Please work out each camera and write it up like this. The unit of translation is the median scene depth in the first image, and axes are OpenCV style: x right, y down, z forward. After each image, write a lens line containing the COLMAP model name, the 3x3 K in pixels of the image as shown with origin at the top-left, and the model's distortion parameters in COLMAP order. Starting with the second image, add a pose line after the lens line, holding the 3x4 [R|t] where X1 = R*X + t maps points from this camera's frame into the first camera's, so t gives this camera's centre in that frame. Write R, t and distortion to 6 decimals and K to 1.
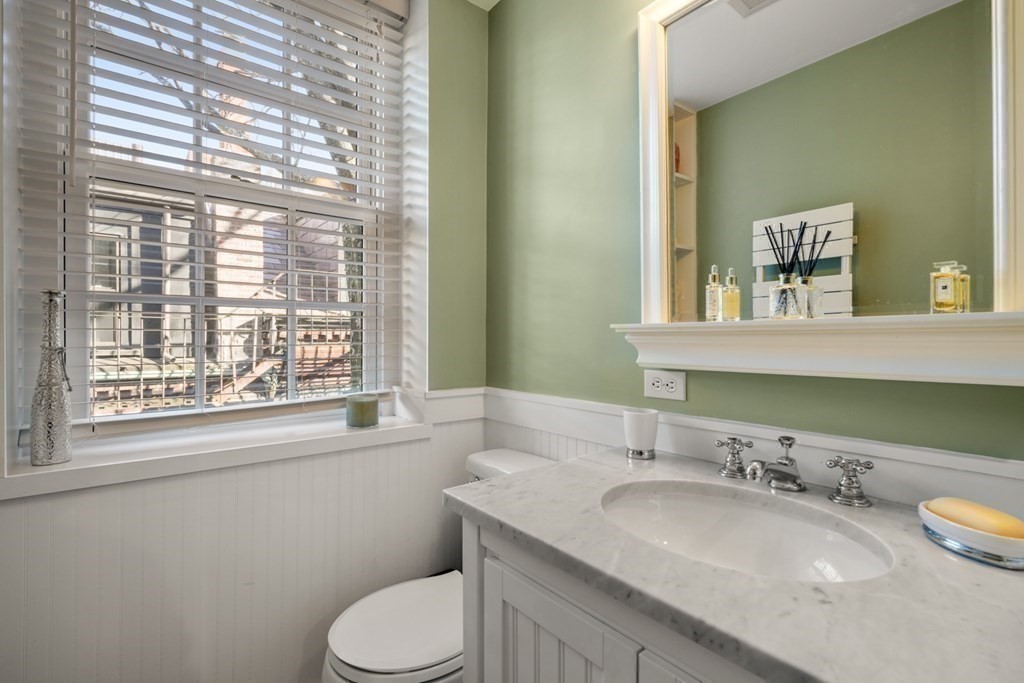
lens RADIAL K [[469.8, 0, 512.6], [0, 469.8, 340.3], [0, 0, 1]] dist [0.003470, 0.000745]
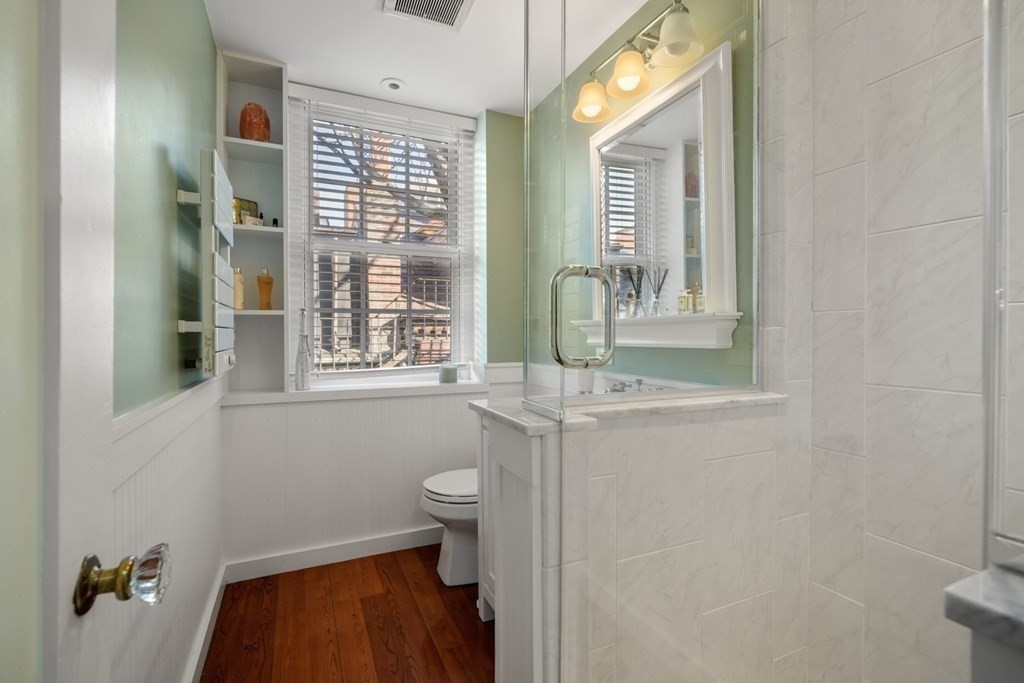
lens RADIAL K [[469.8, 0, 512.1], [0, 469.8, 338.6], [0, 0, 1]] dist [0.003470, 0.000745]
pose [[0.965909, -0.003835, -0.258853, 0.125976], [0.005210, 0.999976, 0.004624, 0.006252], [0.258829, -0.005815, 0.965906, -0.211181]]
